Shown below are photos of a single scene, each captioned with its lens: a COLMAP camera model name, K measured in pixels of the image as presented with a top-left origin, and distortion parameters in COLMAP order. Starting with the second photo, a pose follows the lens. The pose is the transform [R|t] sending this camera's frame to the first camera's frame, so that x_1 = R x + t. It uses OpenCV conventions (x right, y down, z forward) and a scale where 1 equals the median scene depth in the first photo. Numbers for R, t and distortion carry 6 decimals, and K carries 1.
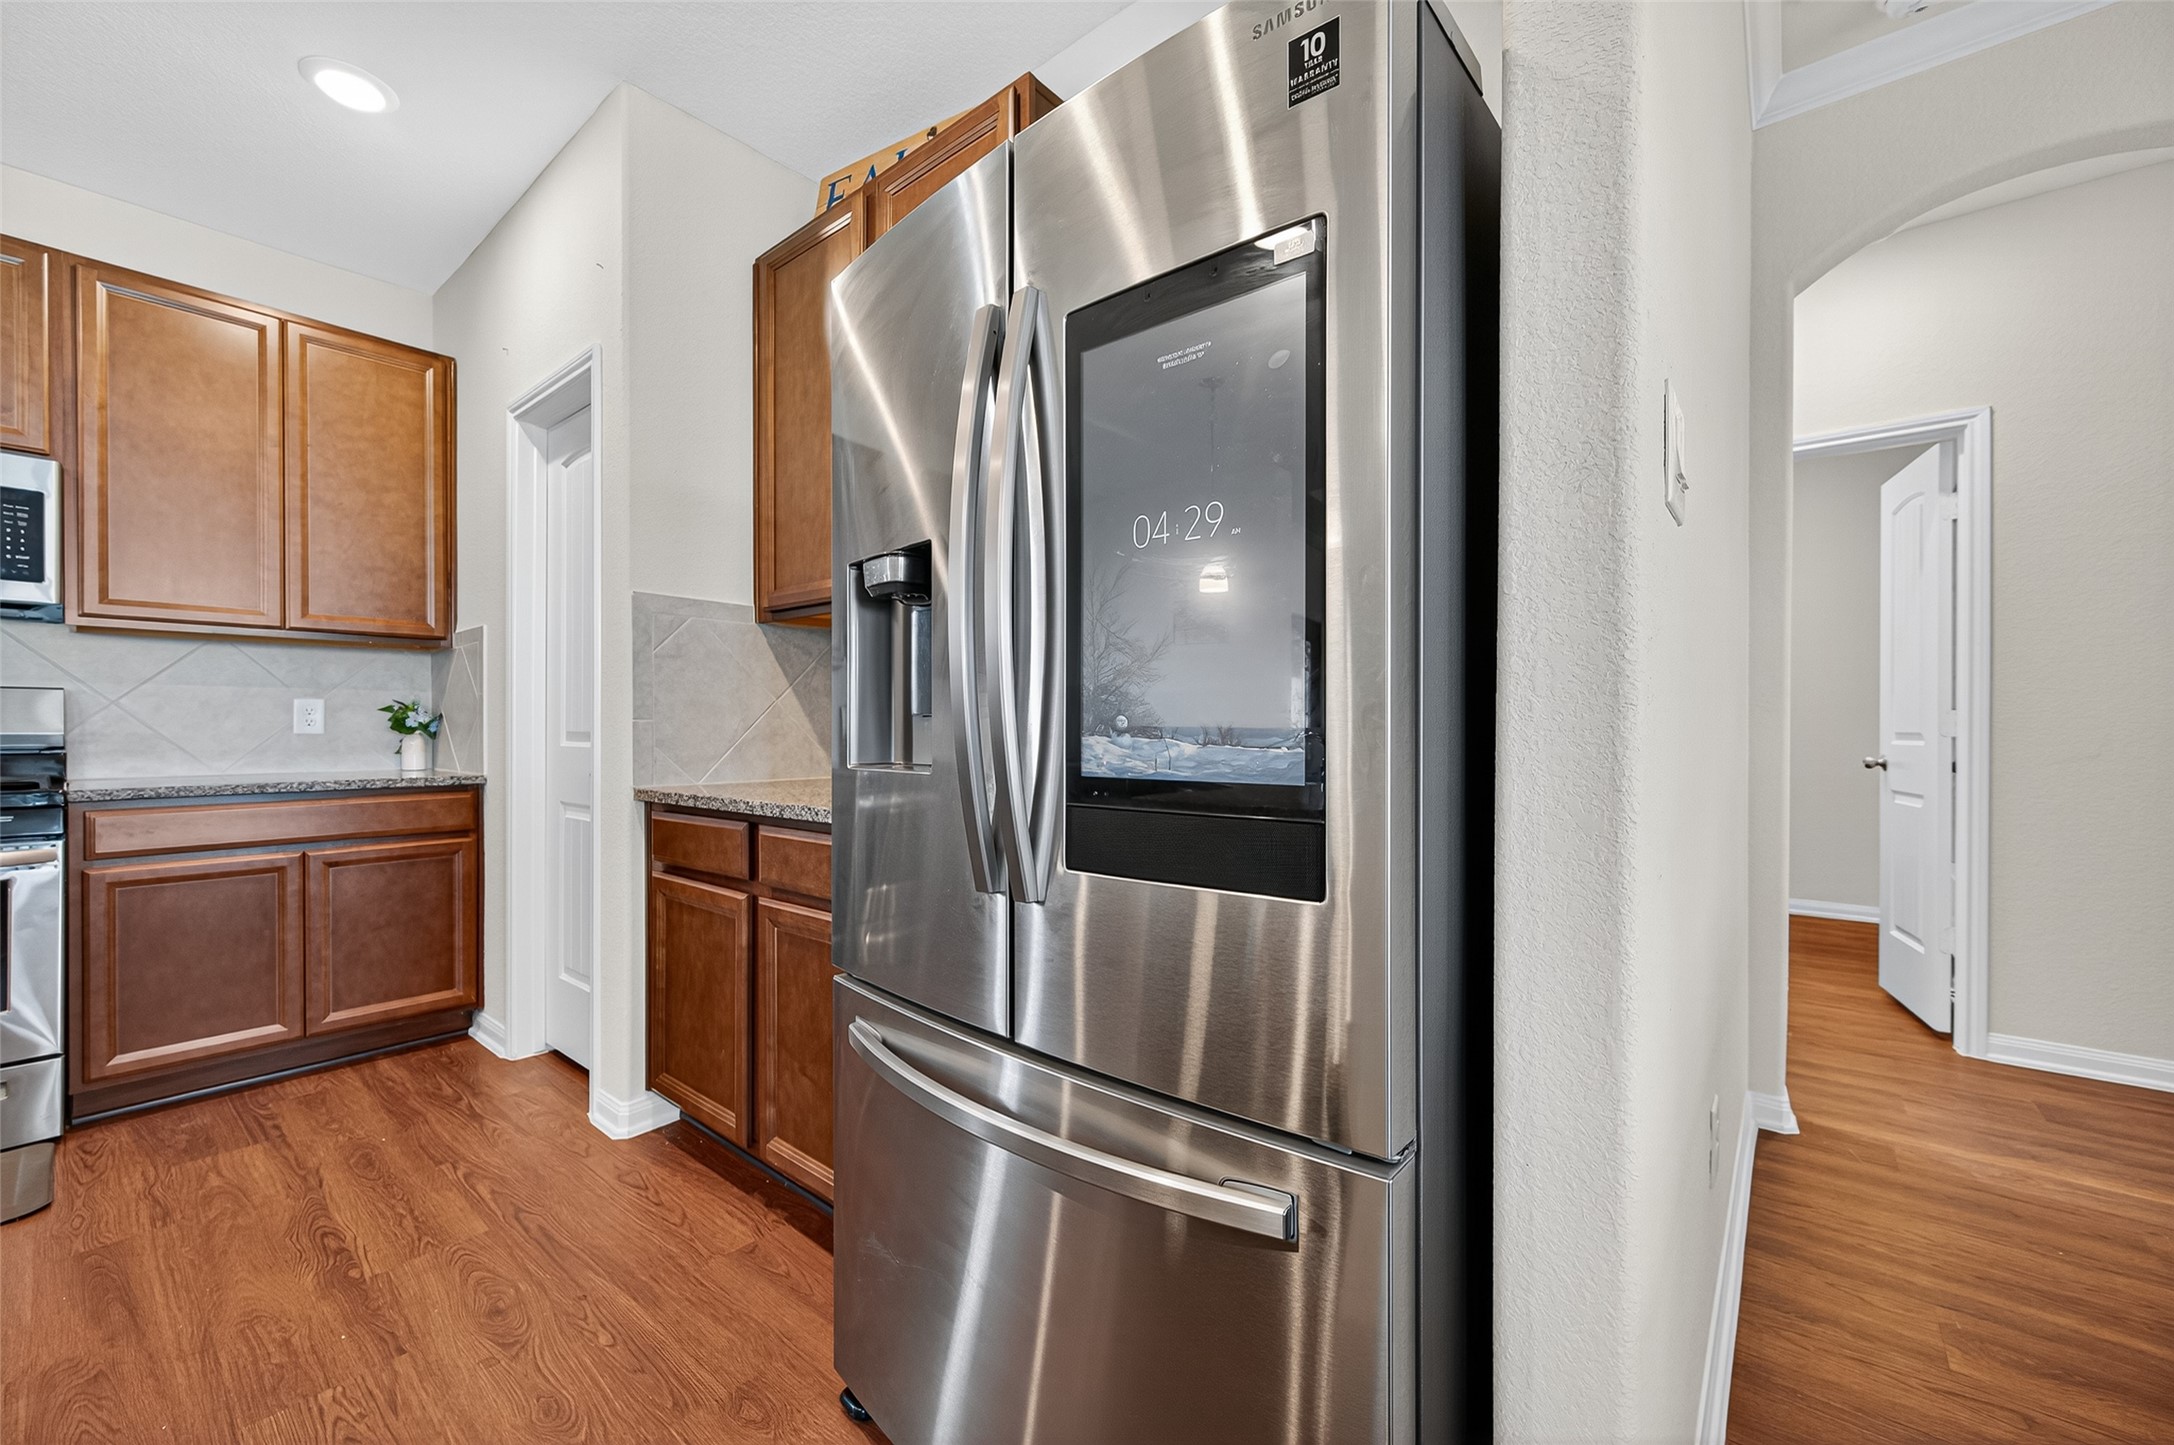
lens RADIAL K [[849.4, 0, 1087.7], [0, 849.4, 733.8], [0, 0, 1]] dist [0.006718, -0.000846]
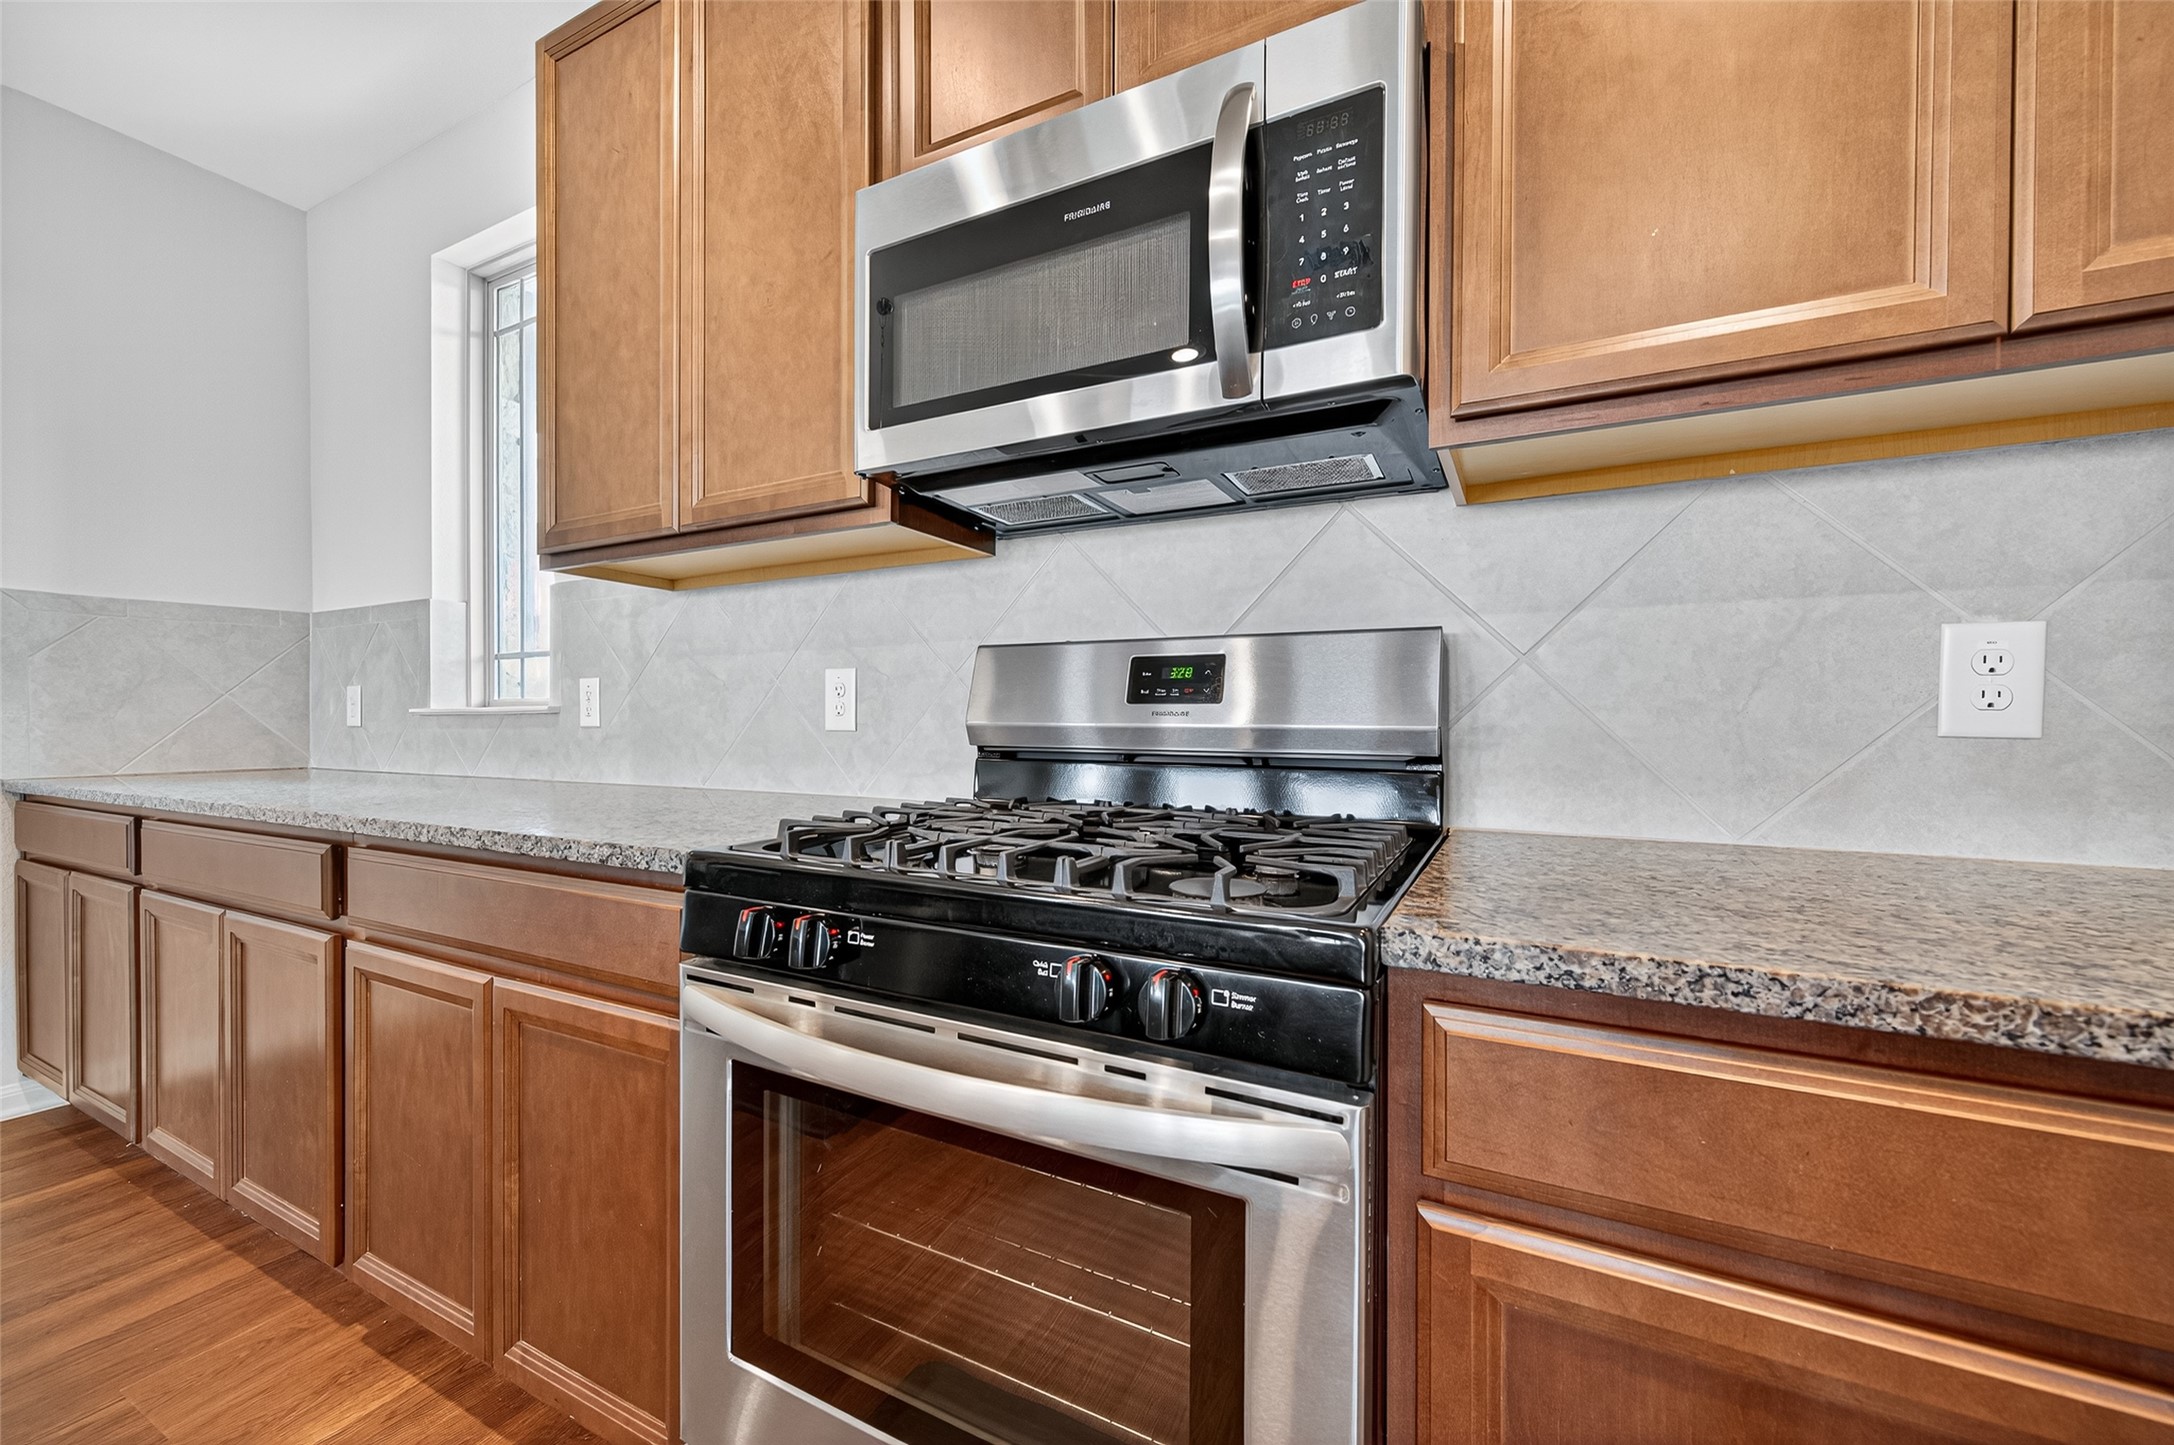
lens RADIAL K [[849.4, 0, 1086.6], [0, 849.4, 724.9], [0, 0, 1]] dist [0.006718, -0.000846]
pose [[0.211472, 0.001445, -0.977383, -0.733943], [-0.013918, 0.999902, -0.001533, 0.001651], [0.977285, 0.013927, 0.211472, 0.664814]]
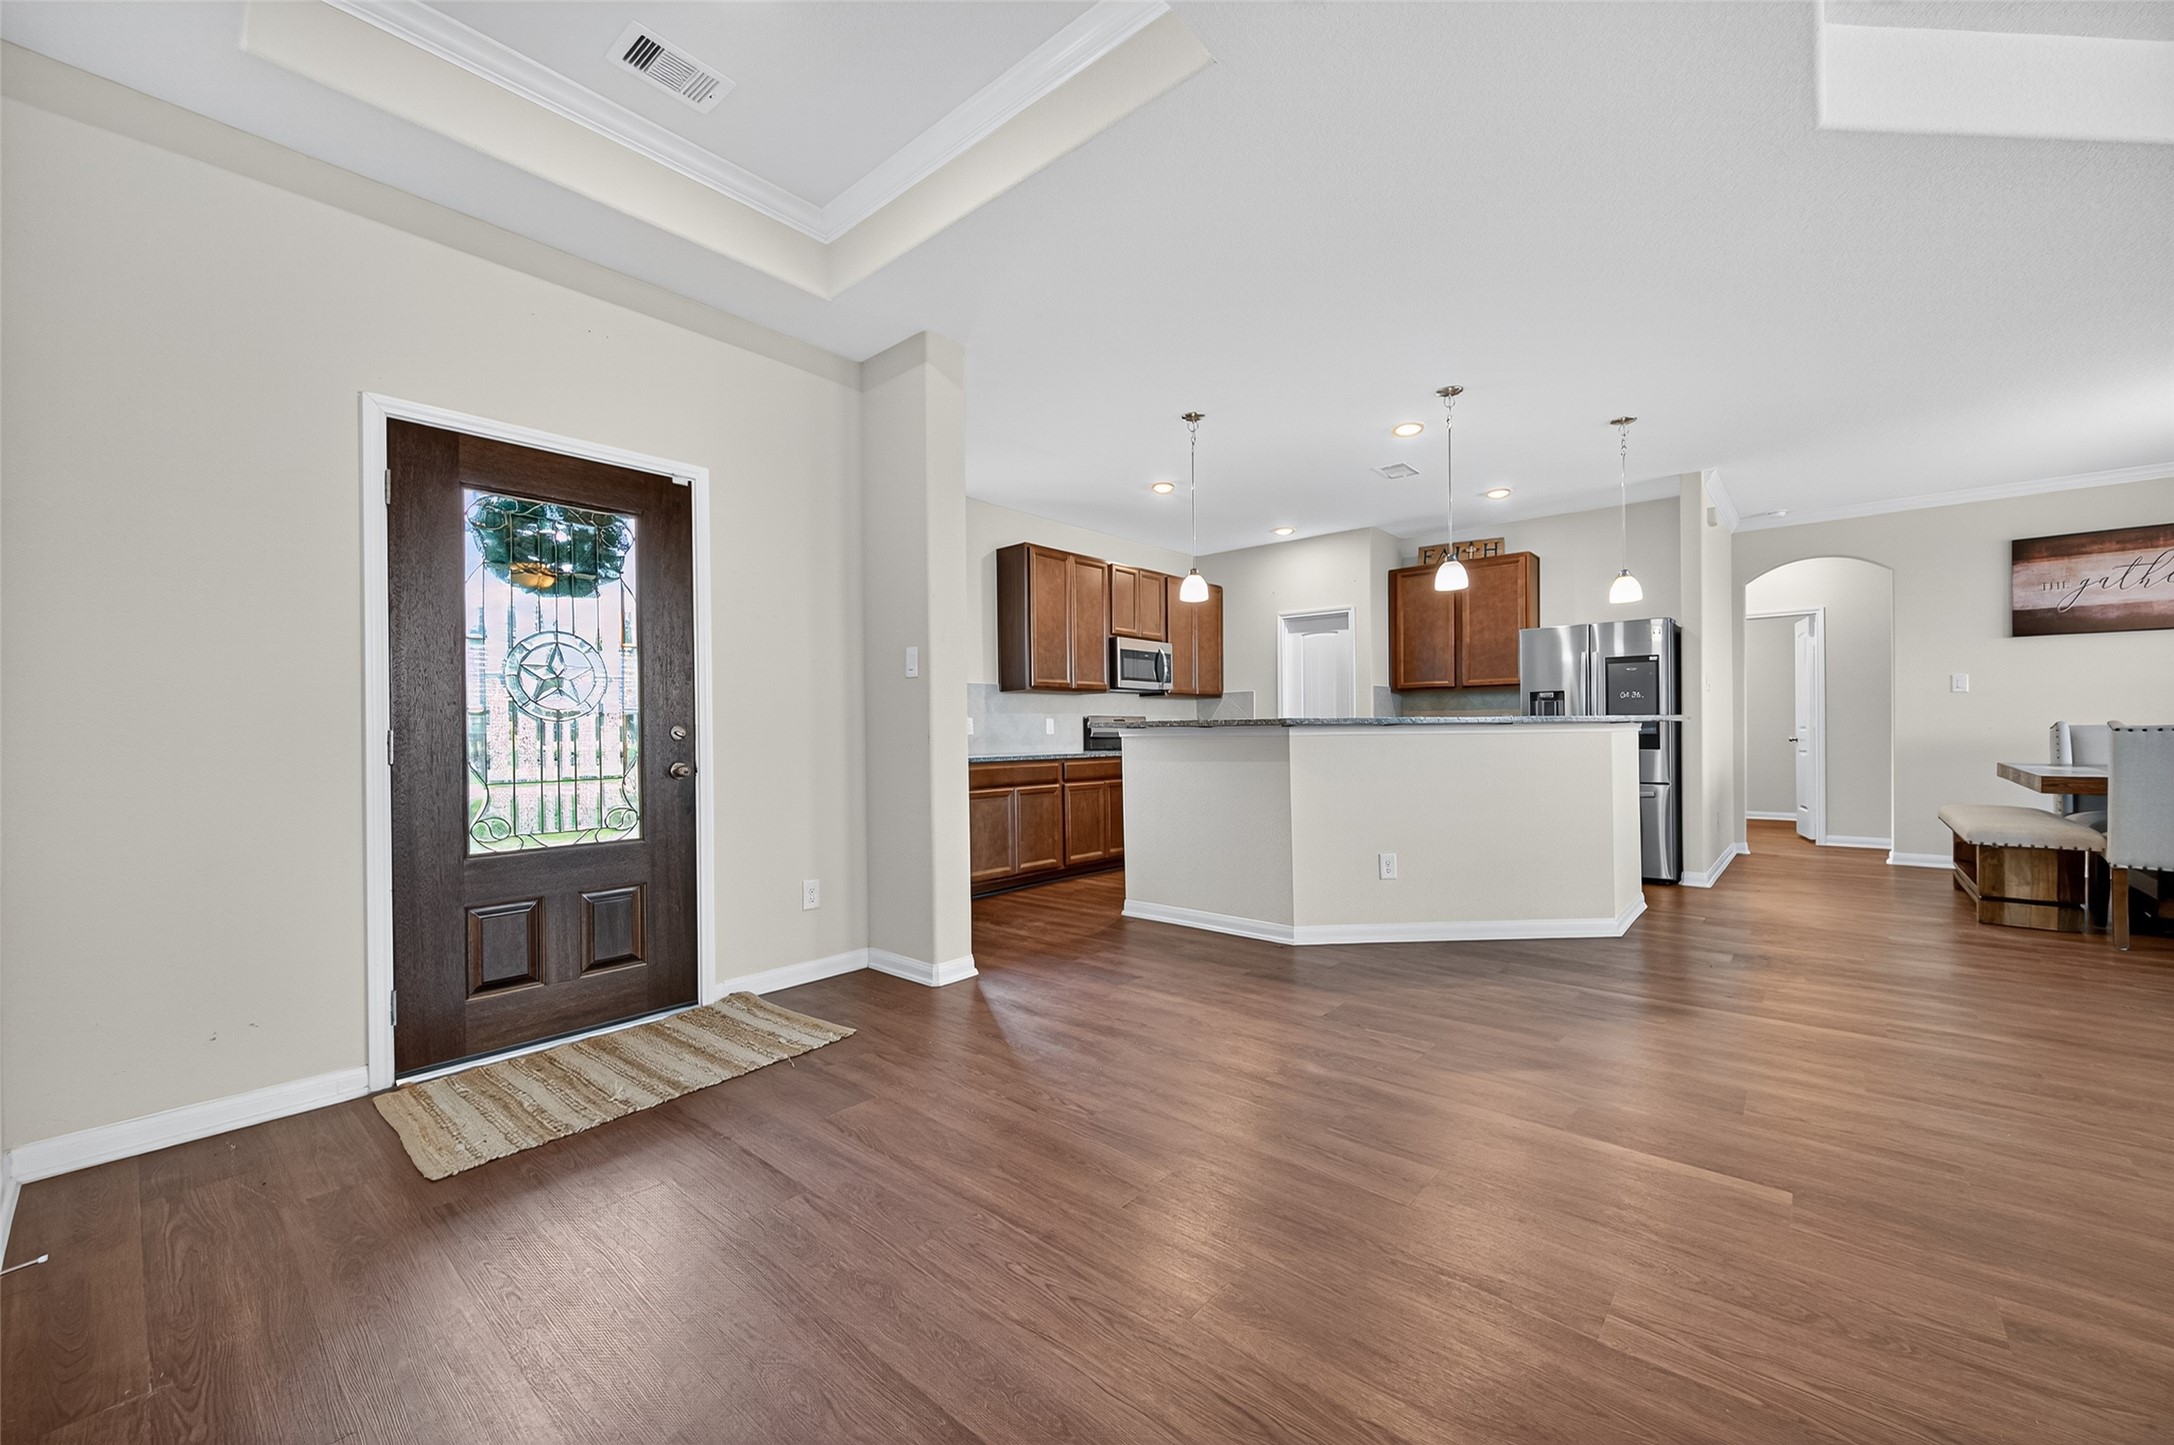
lens RADIAL K [[849.4, 0, 1081.2], [0, 849.4, 729.1], [0, 0, 1]] dist [0.006718, -0.000846]
pose [[0.999531, -0.007787, -0.029625, -1.212108], [0.007463, 0.999911, -0.011043, 0.019459], [0.029708, 0.010816, 0.999500, -1.754195]]
